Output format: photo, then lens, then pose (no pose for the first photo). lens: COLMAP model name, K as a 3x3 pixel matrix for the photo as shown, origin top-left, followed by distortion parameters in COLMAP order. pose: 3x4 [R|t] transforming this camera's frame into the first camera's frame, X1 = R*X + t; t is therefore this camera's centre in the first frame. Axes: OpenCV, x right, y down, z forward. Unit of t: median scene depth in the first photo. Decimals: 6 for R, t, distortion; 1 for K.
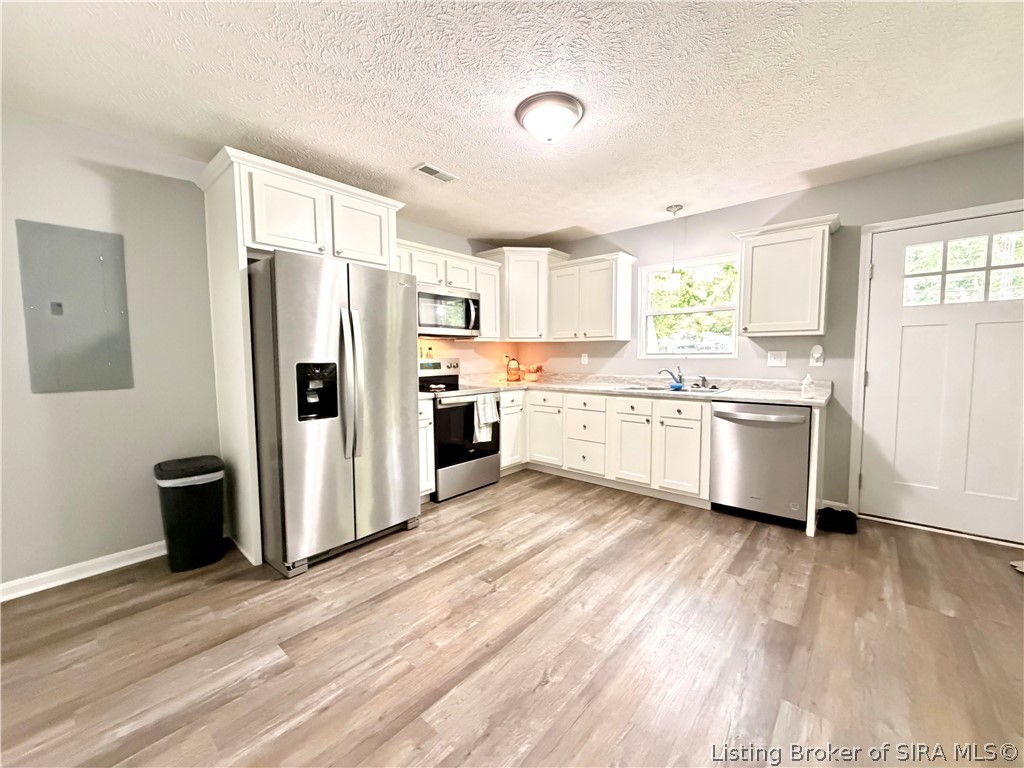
lens RADIAL K [[408.9, 0, 509.2], [0, 408.9, 384.0], [0, 0, 1]] dist [-0.000059, 0.000450]
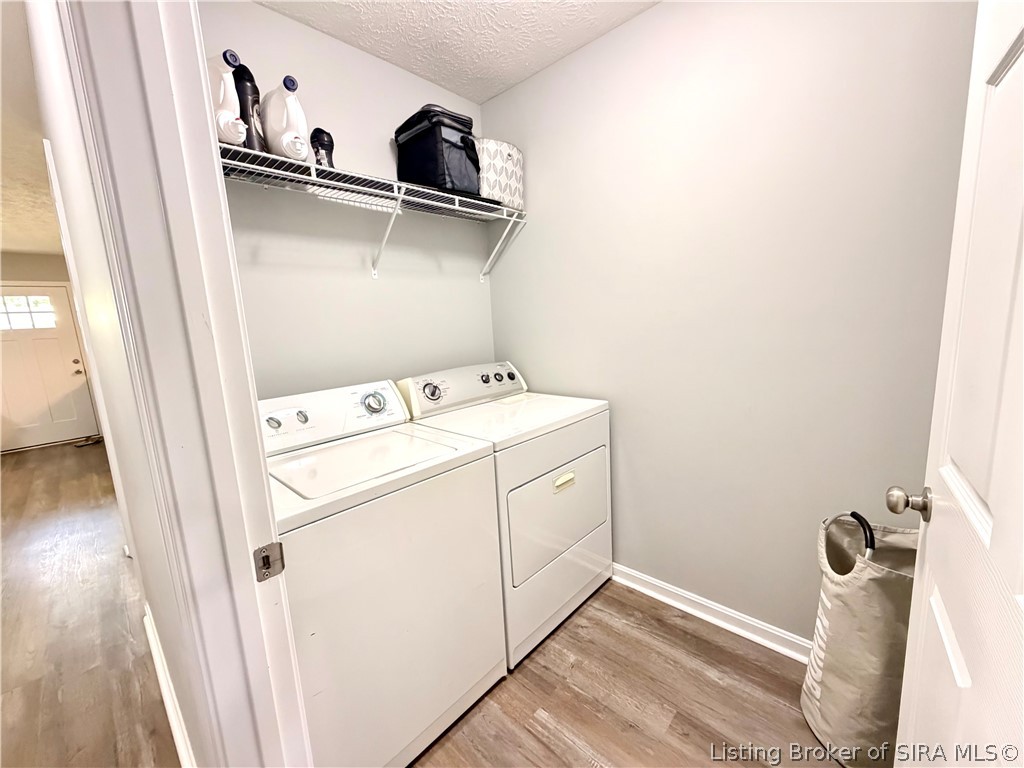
lens RADIAL K [[408.9, 0, 509.2], [0, 408.9, 384.0], [0, 0, 1]] dist [-0.000059, 0.000450]
pose [[0.038357, -0.152001, 0.987636, -0.189125], [0.125569, 0.981262, 0.146143, -0.098012], [-0.991343, 0.118411, 0.056725, 0.902207]]
